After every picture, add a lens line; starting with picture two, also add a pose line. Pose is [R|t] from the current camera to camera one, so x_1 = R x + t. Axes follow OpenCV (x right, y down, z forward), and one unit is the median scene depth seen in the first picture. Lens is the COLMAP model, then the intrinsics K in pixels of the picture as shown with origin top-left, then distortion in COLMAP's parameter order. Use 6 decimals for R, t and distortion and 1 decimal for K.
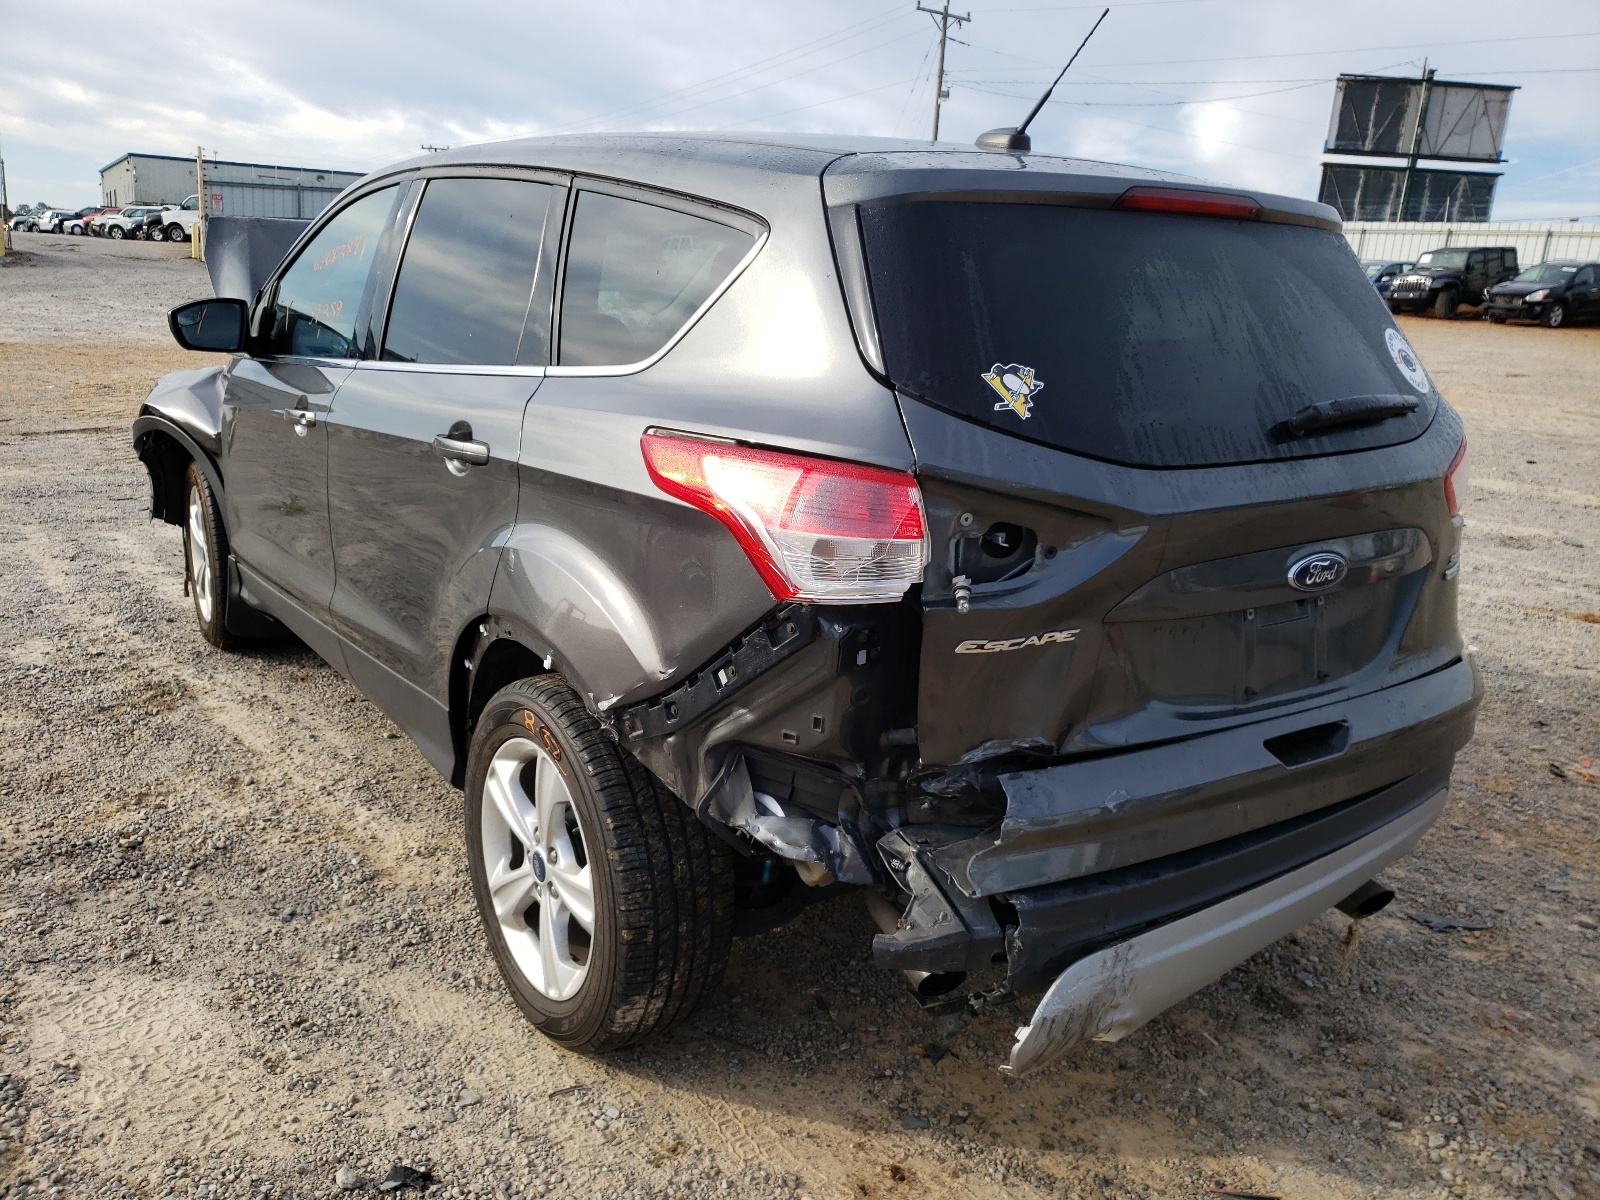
lens RADIAL K [[1191.7, 0, 800.0], [0, 1191.7, 600.0], [0, 0, 1]] dist [-0.008557, -0.002526]
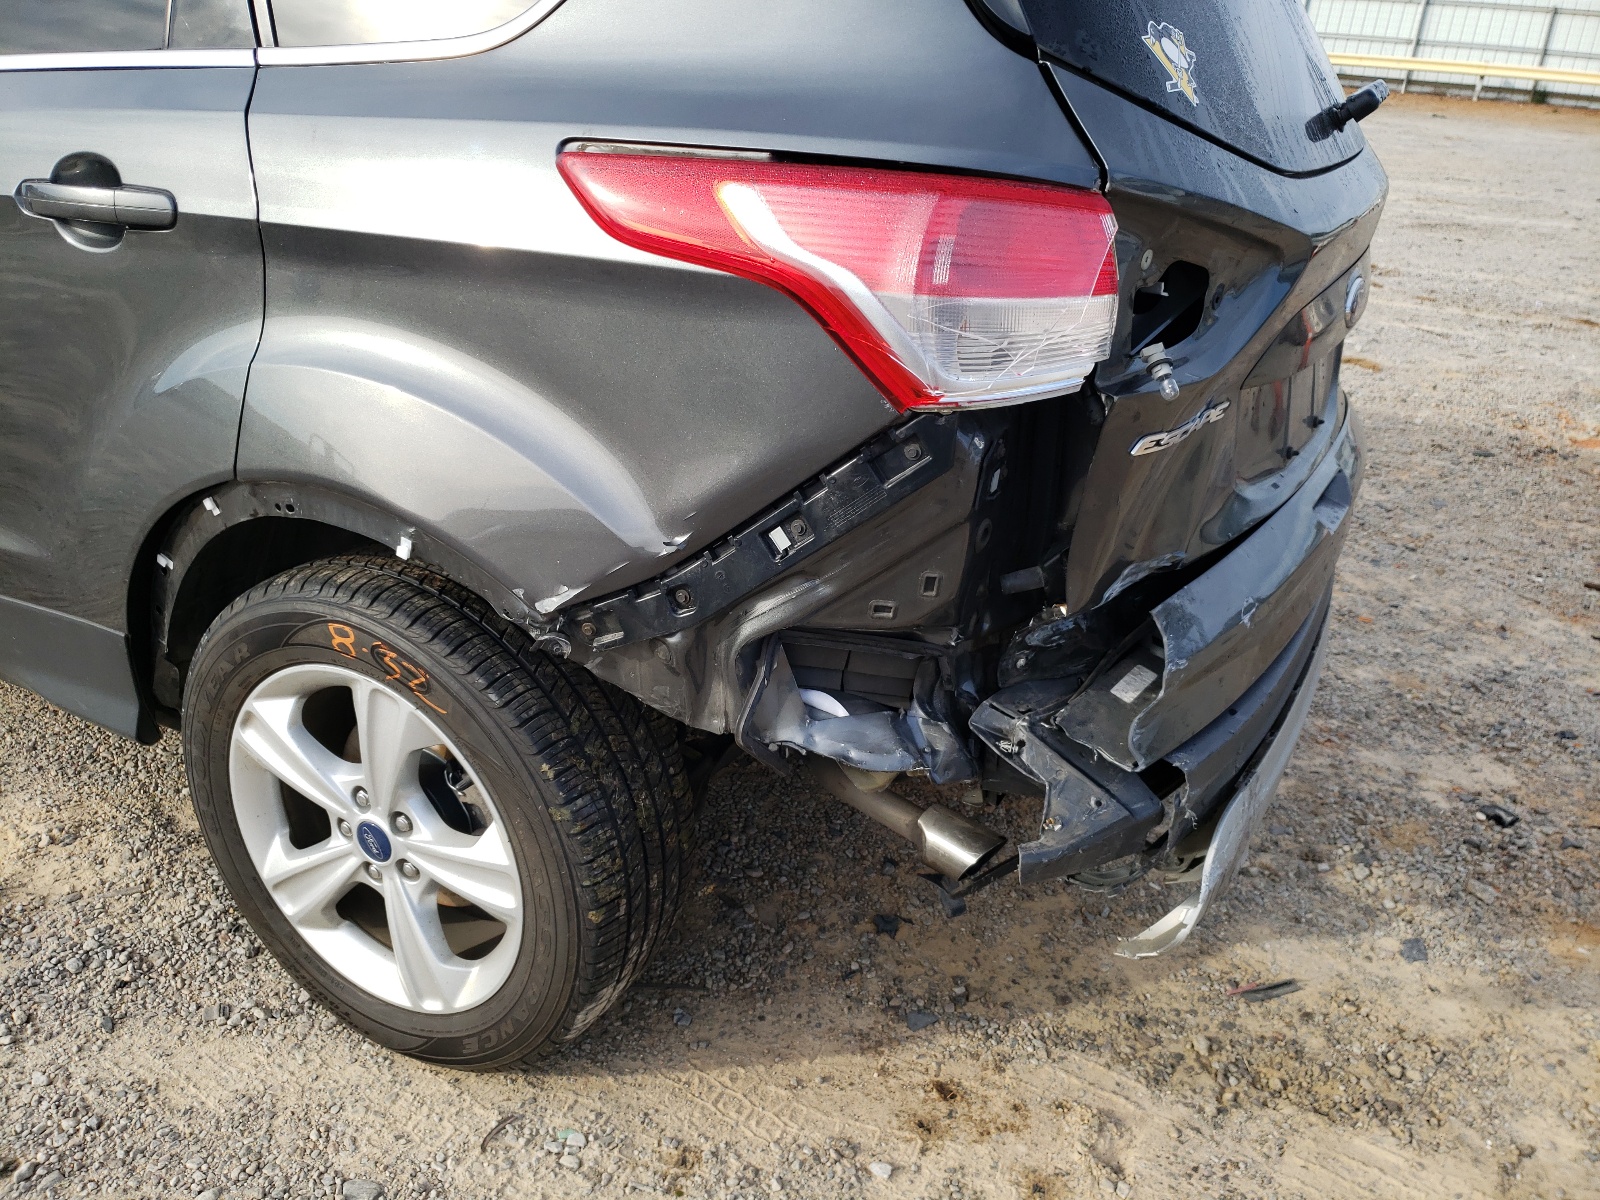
lens RADIAL K [[1239.8, 0, 800.0], [0, 1239.8, 600.0], [0, 0, 1]] dist [0.010848, 0.012013]
pose [[0.904467, -0.177201, 0.387993, -0.278794], [0.098239, 0.971709, 0.214782, -0.040903], [-0.415076, -0.156147, 0.896287, 0.322679]]
